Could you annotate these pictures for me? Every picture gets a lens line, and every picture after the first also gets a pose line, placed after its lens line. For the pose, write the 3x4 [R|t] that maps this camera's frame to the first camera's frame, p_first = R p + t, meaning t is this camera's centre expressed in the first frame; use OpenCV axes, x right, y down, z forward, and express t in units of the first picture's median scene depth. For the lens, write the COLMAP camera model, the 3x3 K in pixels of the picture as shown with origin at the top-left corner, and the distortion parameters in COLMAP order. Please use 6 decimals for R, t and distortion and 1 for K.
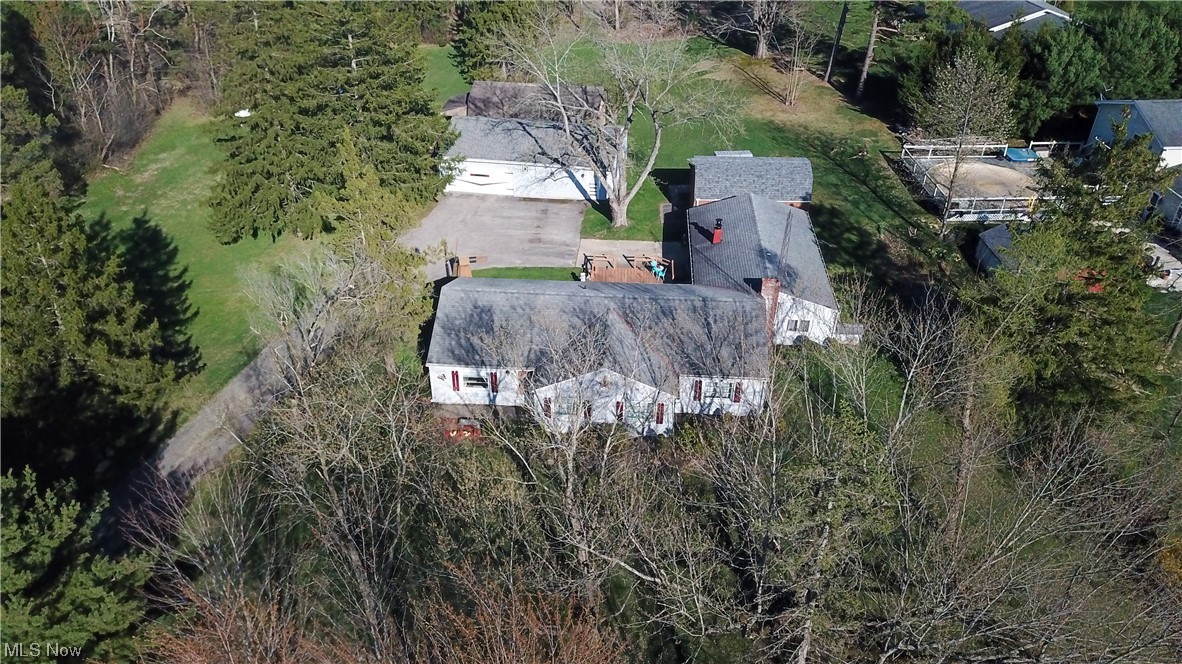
lens RADIAL K [[913.9, 0, 591.0], [0, 913.9, 332.0], [0, 0, 1]] dist [0.022647, 0.000812]
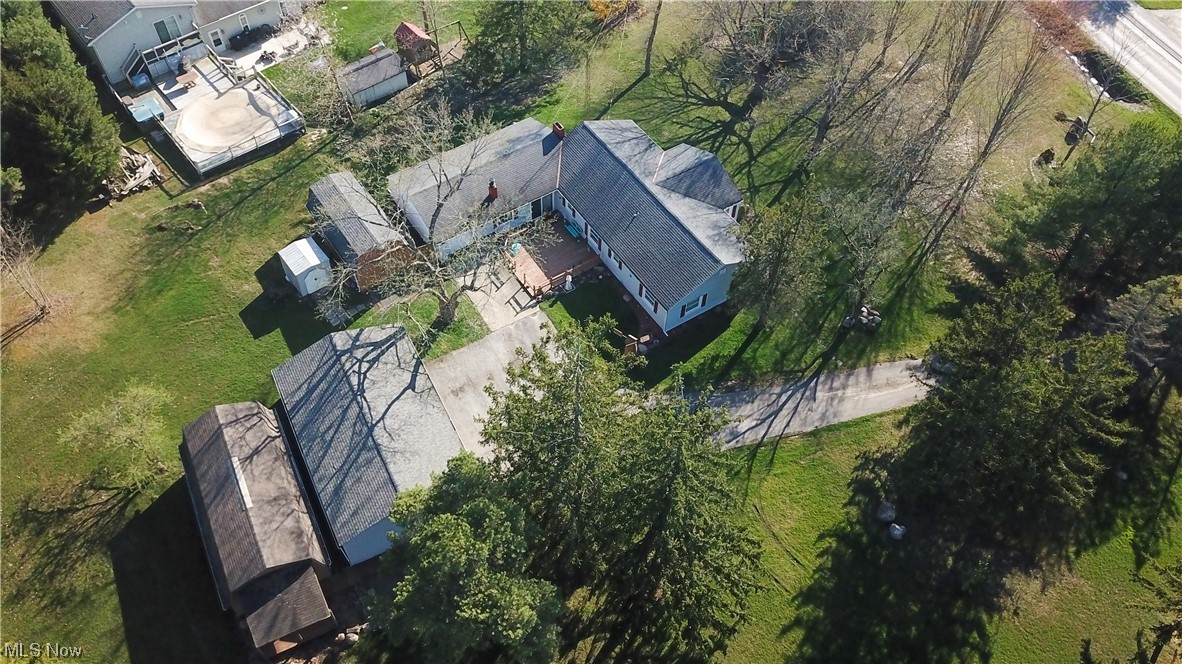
lens RADIAL K [[906.6, 0, 562.4], [0, 906.6, 334.2], [0, 0, 1]] dist [-0.002504, -0.000543]
pose [[-0.583566, -0.651473, 0.484803, -0.547491], [0.442948, 0.245006, 0.862421, -0.936056], [-0.680624, 0.718021, 0.145592, 0.822596]]
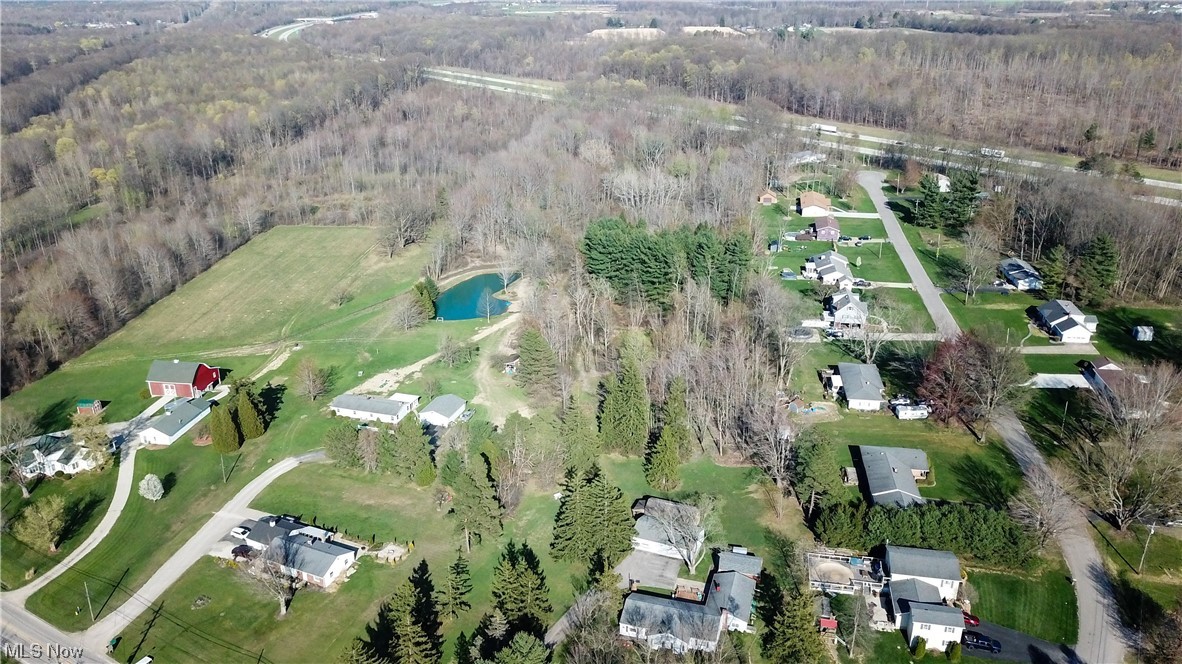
lens RADIAL K [[866.1, 0, 589.0], [0, 866.1, 356.2], [0, 0, 1]] dist [0.001044, 0.004662]
pose [[0.971997, 0.086349, -0.218556, 0.257494], [-0.124909, 0.977622, -0.169270, -0.289588], [0.199049, 0.191829, 0.961031, -1.804752]]
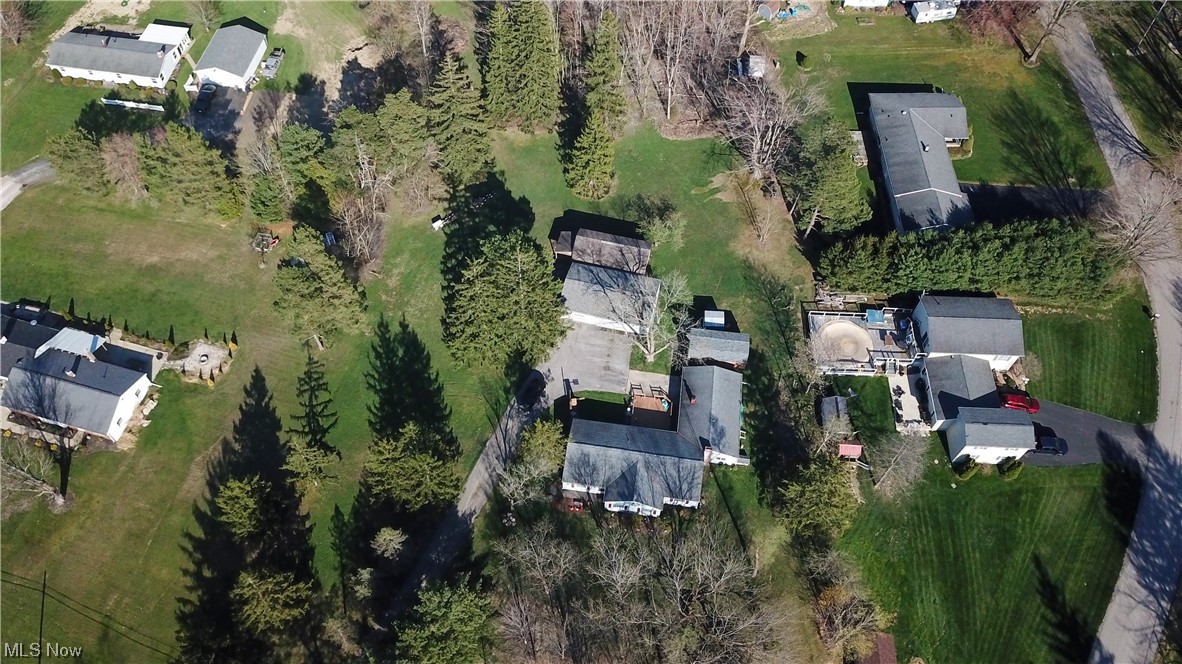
lens RADIAL K [[884.1, 0, 578.5], [0, 884.1, 337.2], [0, 0, 1]] dist [0.005656, 0.005050]
pose [[0.996432, 0.076587, -0.035463, -0.061279], [-0.055978, 0.914177, 0.401430, -0.956546], [0.063163, -0.398013, 0.915203, -0.762088]]
